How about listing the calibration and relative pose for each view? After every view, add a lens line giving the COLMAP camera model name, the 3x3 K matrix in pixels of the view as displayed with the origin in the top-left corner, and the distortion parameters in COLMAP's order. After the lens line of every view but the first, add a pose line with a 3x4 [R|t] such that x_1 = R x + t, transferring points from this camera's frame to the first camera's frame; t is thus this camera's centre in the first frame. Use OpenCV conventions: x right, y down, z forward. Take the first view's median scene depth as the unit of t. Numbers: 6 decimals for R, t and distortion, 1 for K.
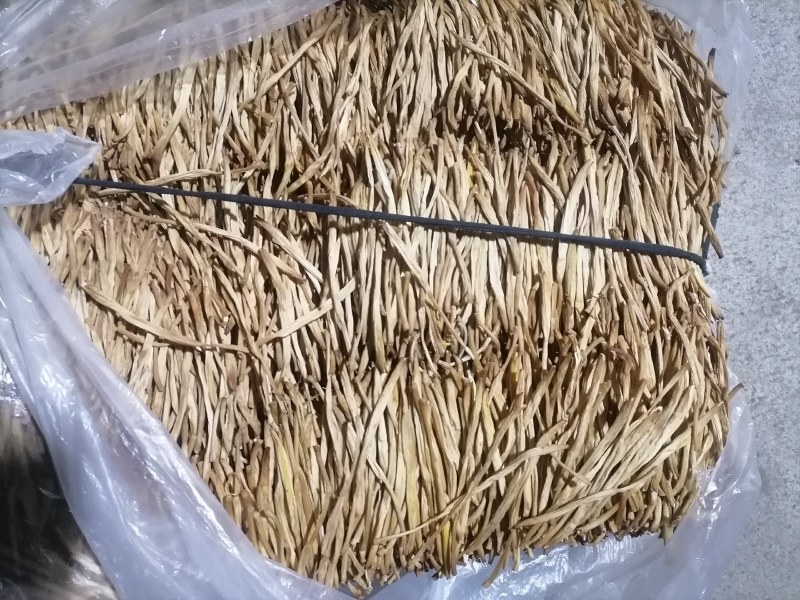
lens RADIAL K [[604.7, 0, 400.0], [0, 604.7, 300.0], [0, 0, 1]] dist [0.039474, -0.001653]
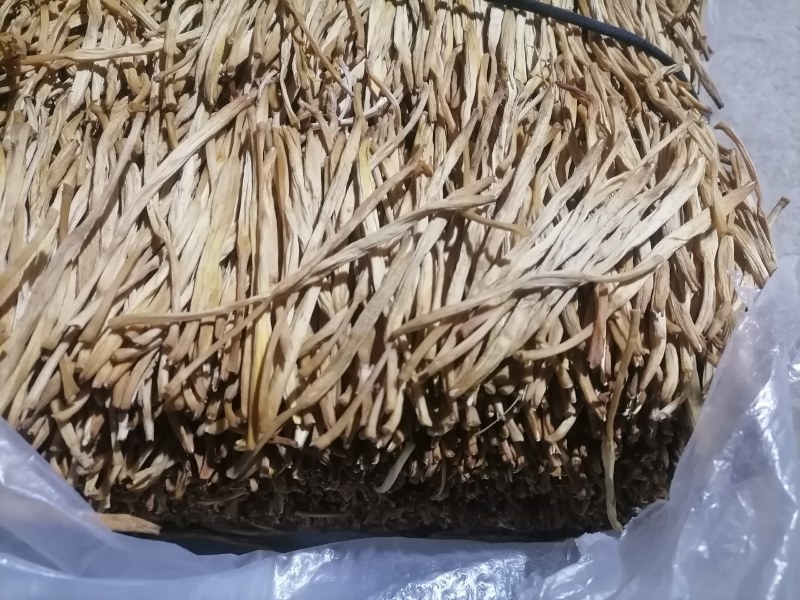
lens RADIAL K [[608.8, 0, 400.0], [0, 608.8, 300.0], [0, 0, 1]] dist [0.033822, 0.001862]
pose [[0.996639, 0.075255, -0.032354, 0.202657], [-0.081622, 0.878911, -0.469951, 0.571486], [-0.006930, 0.471012, 0.882100, 0.512234]]
